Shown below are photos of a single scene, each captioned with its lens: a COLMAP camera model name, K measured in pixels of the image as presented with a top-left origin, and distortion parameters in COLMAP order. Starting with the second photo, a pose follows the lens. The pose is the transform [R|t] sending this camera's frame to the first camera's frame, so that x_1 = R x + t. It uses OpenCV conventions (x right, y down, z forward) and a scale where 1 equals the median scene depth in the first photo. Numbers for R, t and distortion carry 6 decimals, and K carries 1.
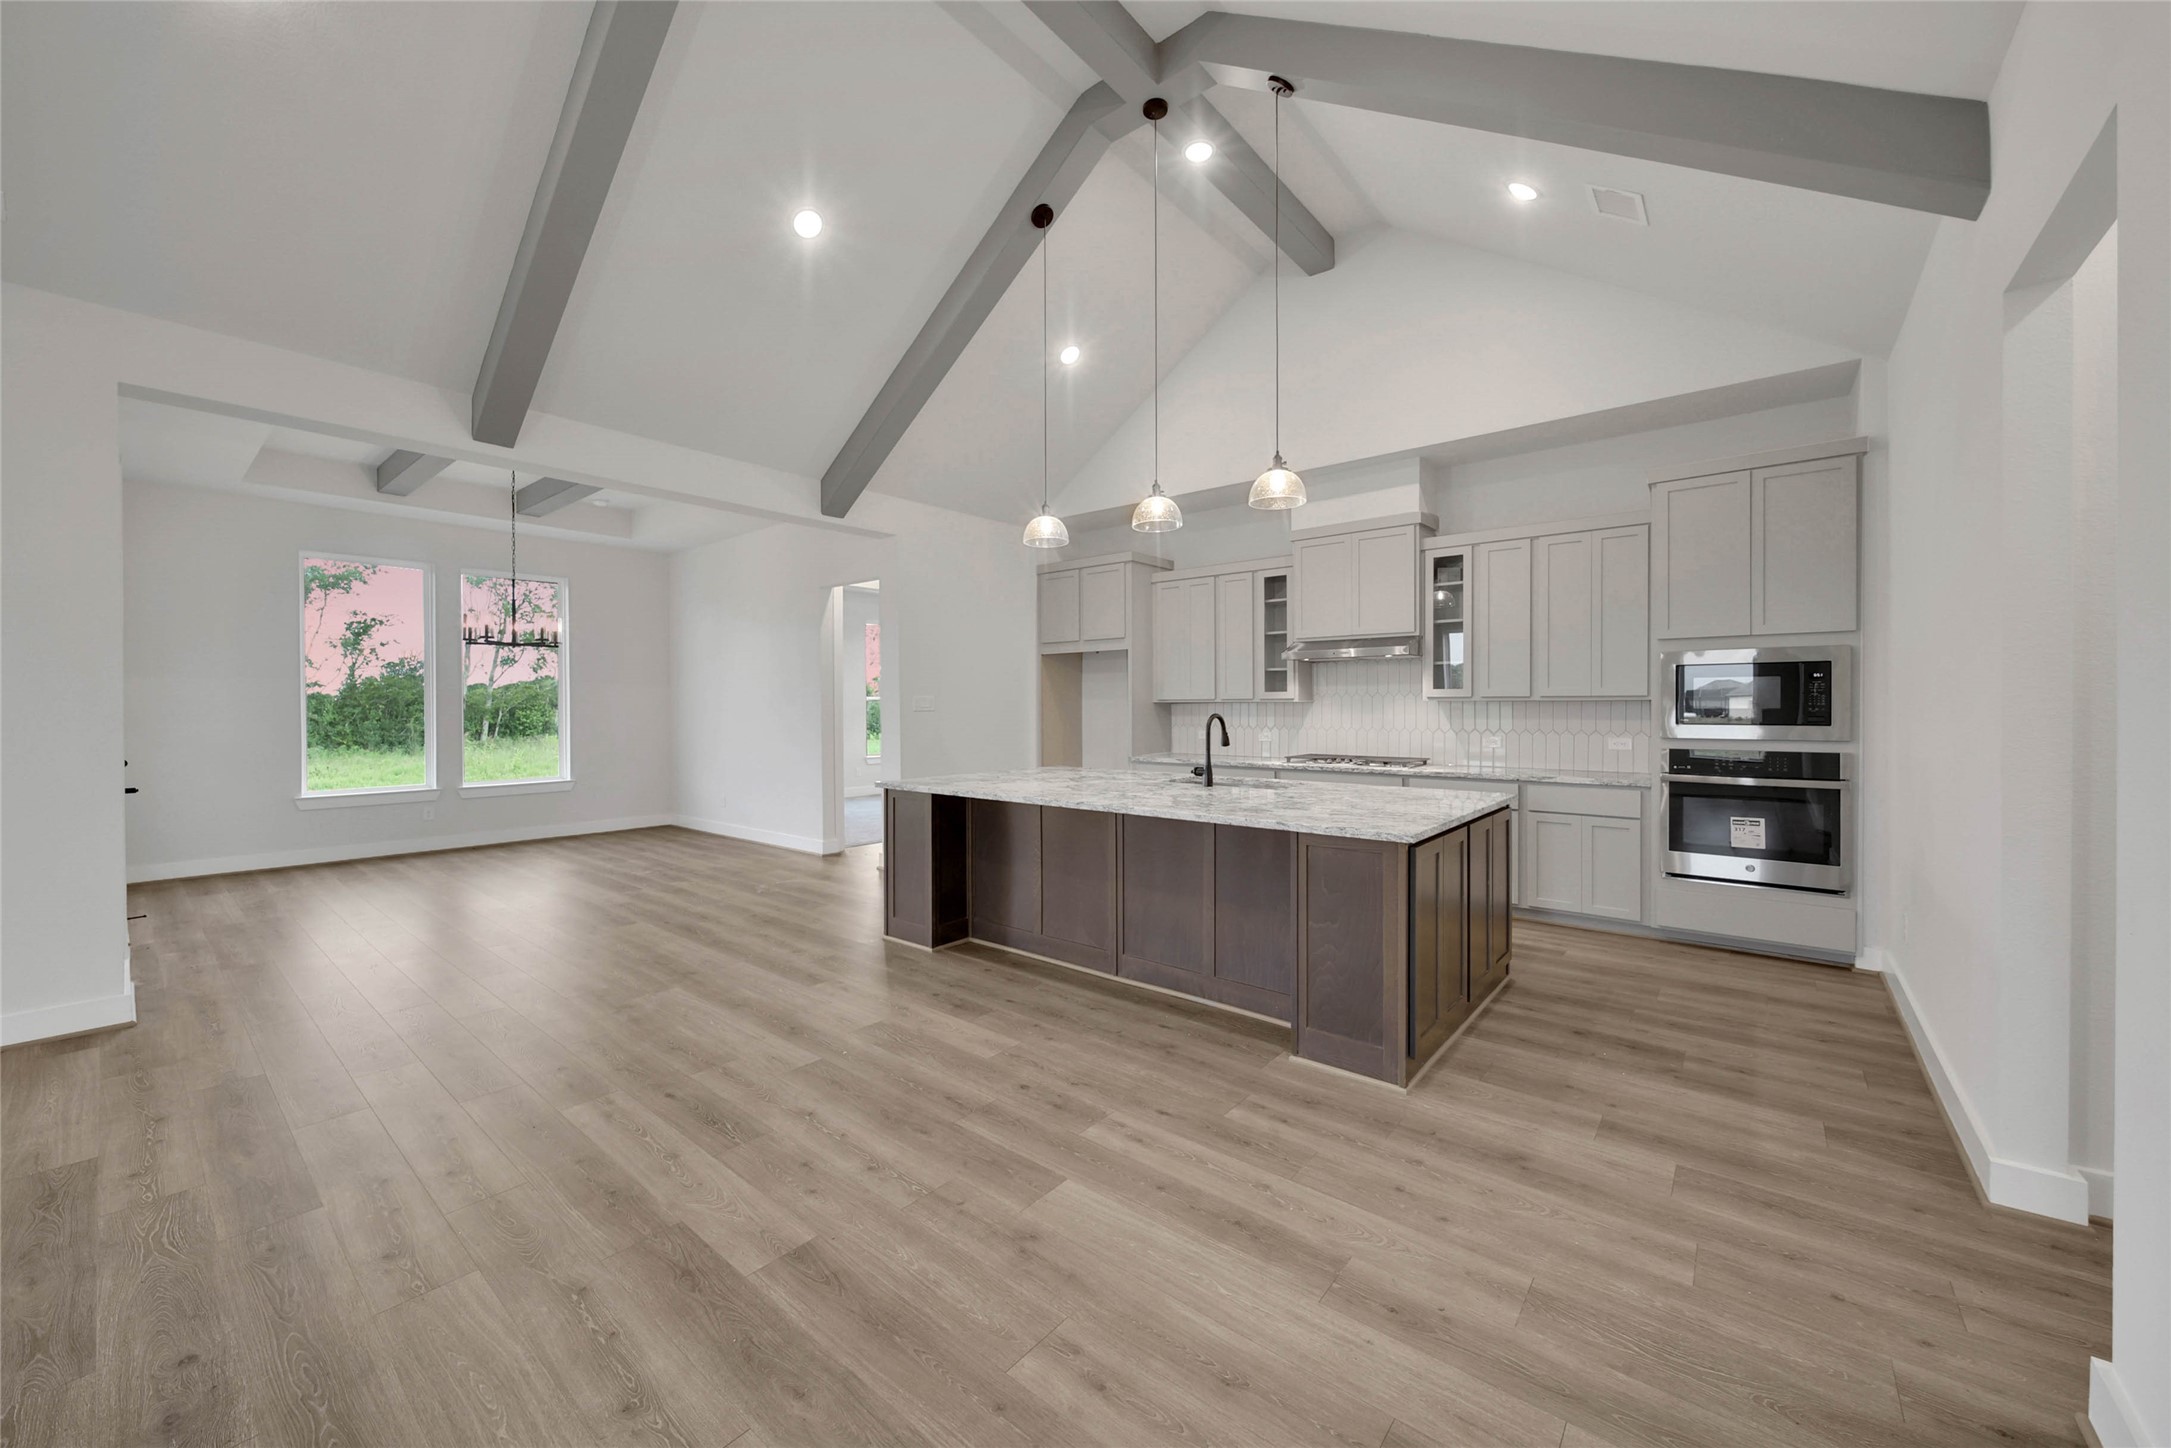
lens RADIAL K [[791.7, 0, 1082.5], [0, 791.7, 713.7], [0, 0, 1]] dist [0.000567, -0.000967]
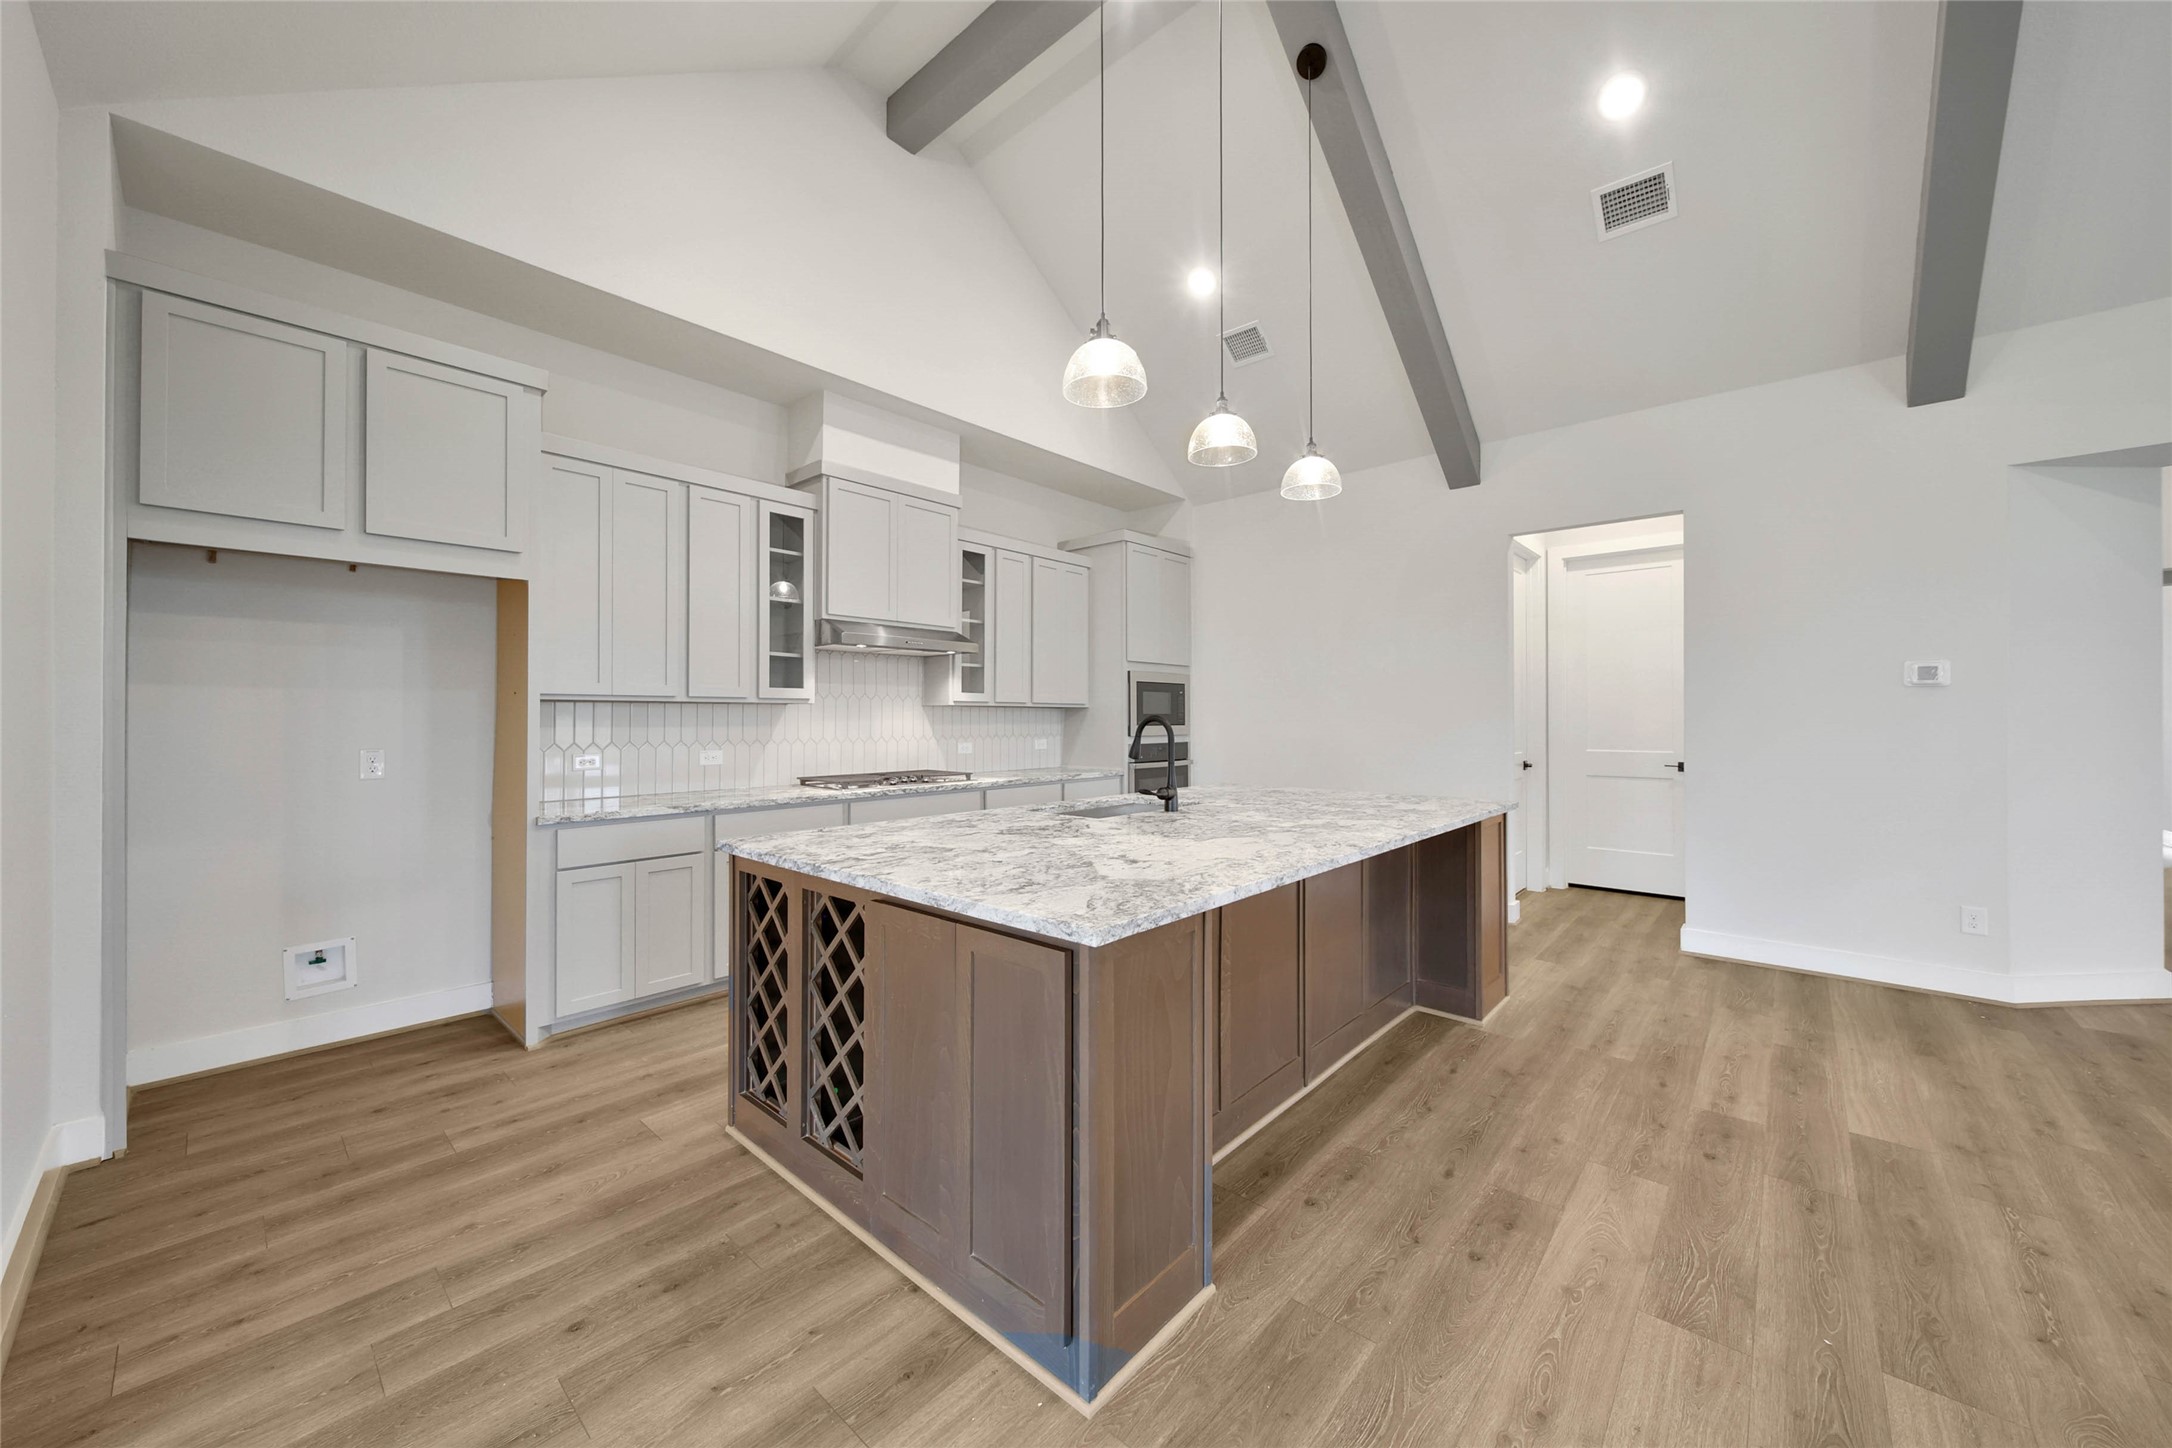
lens RADIAL K [[792.0, 0, 1094.7], [0, 792.0, 722.6], [0, 0, 1]] dist [0.000567, -0.000967]
pose [[0.041065, -0.003548, 0.999150, -0.808651], [0.008679, 0.999957, 0.003195, 0.003010], [-0.999119, 0.008540, 0.041094, 1.392093]]
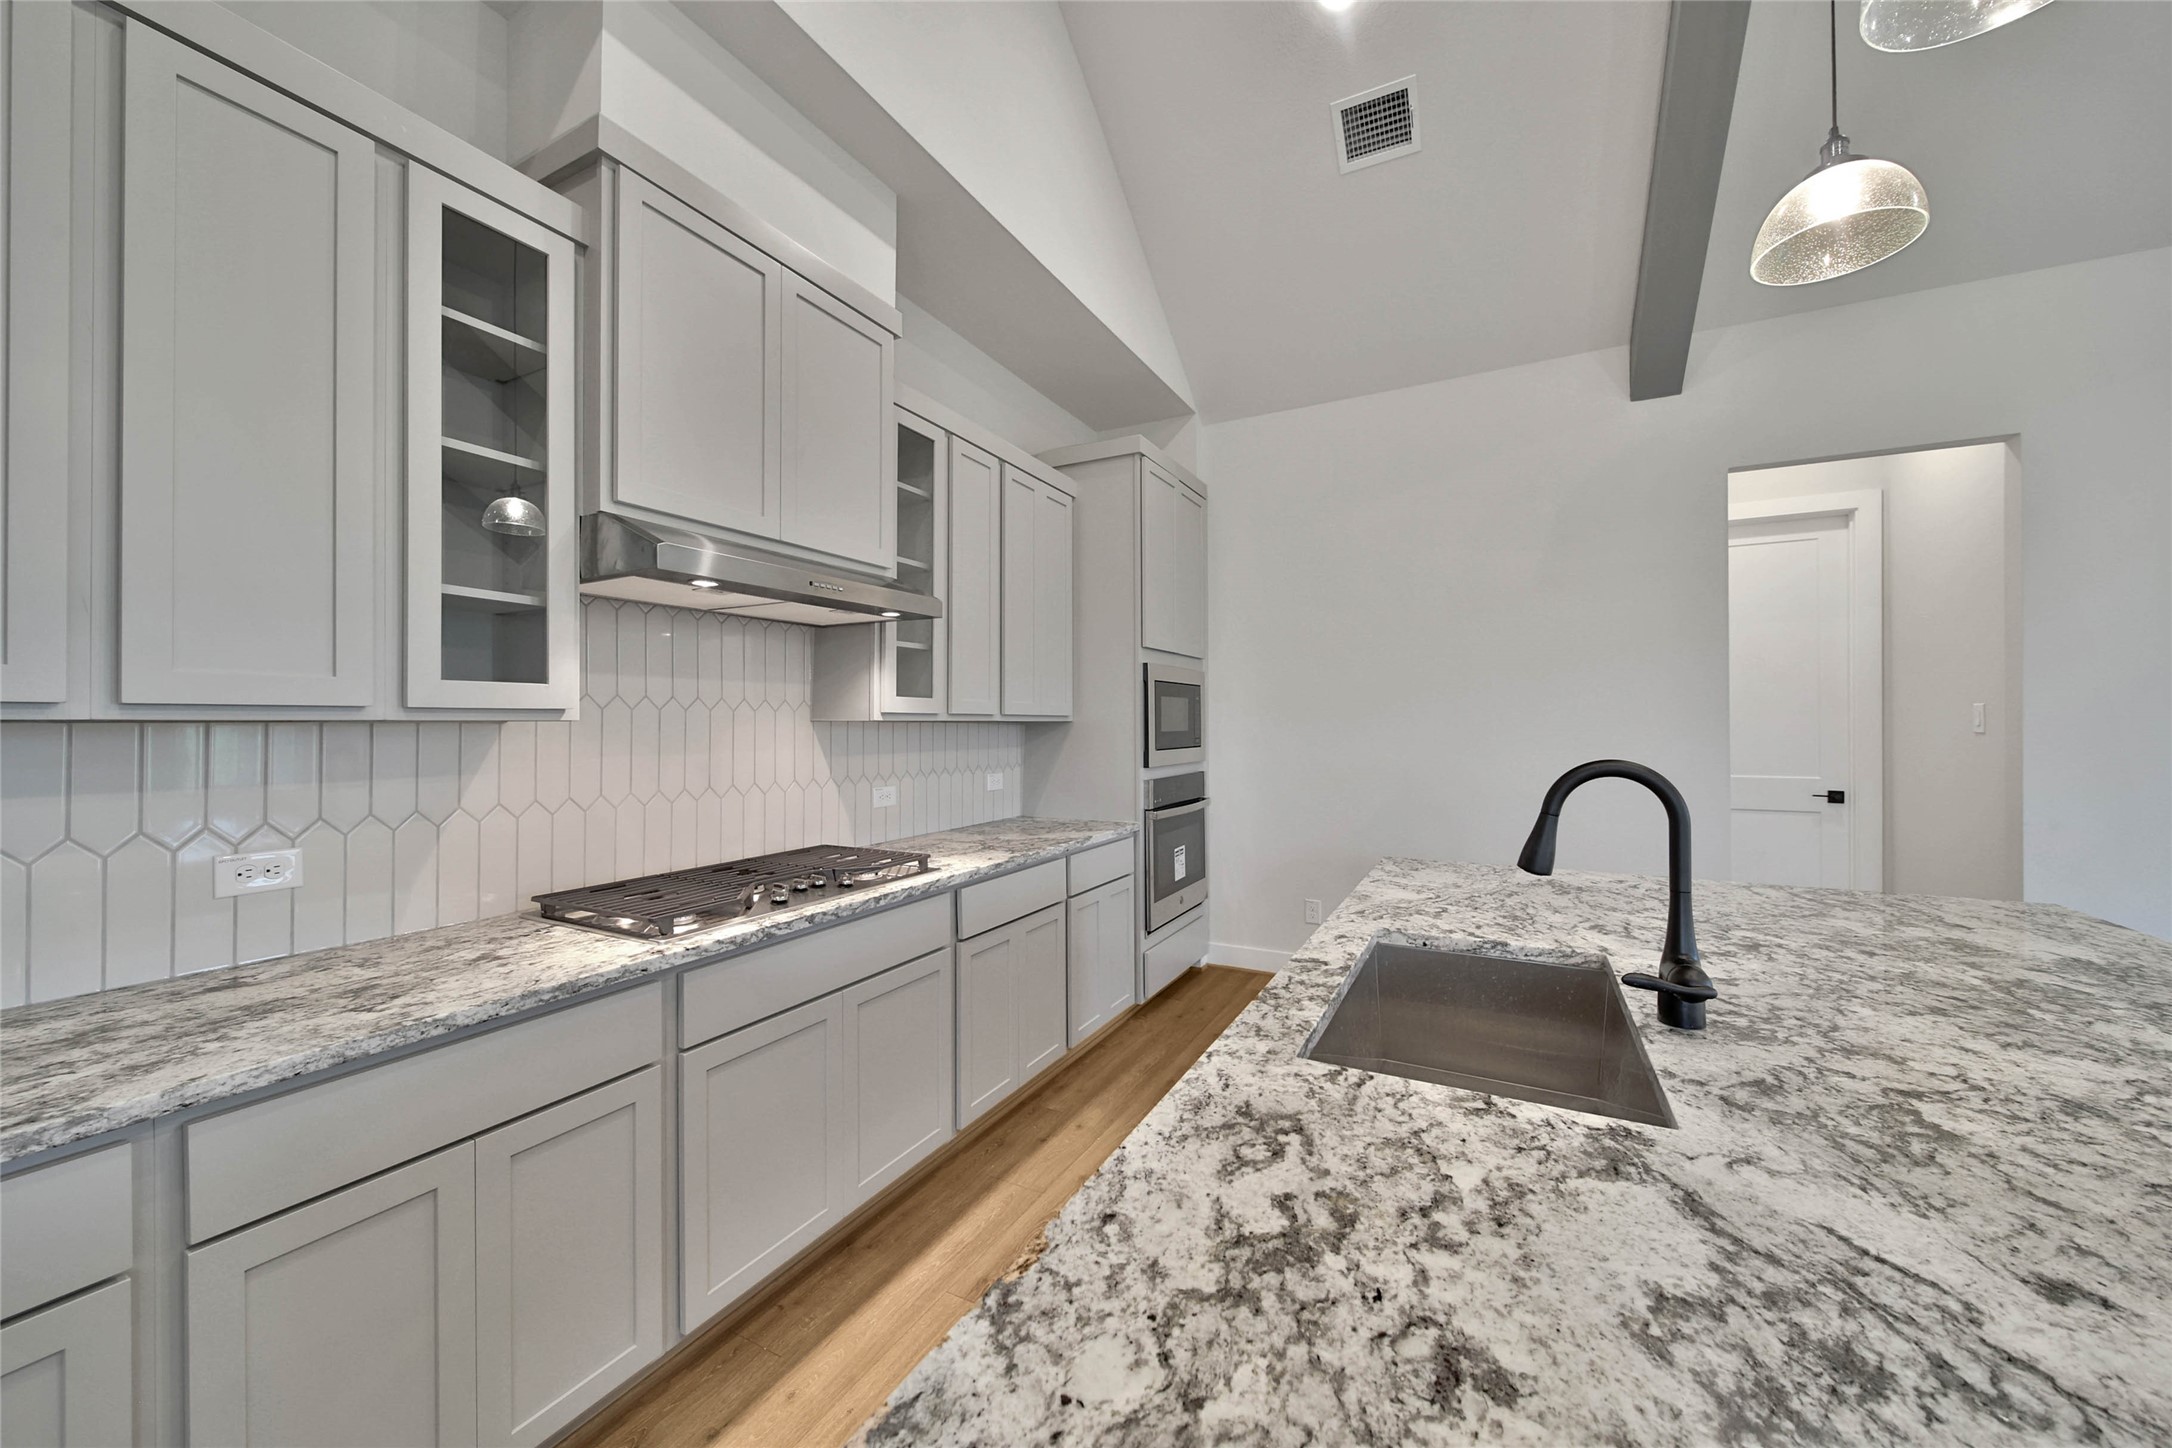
lens RADIAL K [[792.0, 0, 1098.7], [0, 792.0, 726.1], [0, 0, 1]] dist [0.000567, -0.000967]
pose [[-0.199751, -0.001270, 0.979846, -0.091389], [0.011240, 0.999930, 0.003587, -0.023613], [-0.979782, 0.011730, -0.199722, 1.680527]]
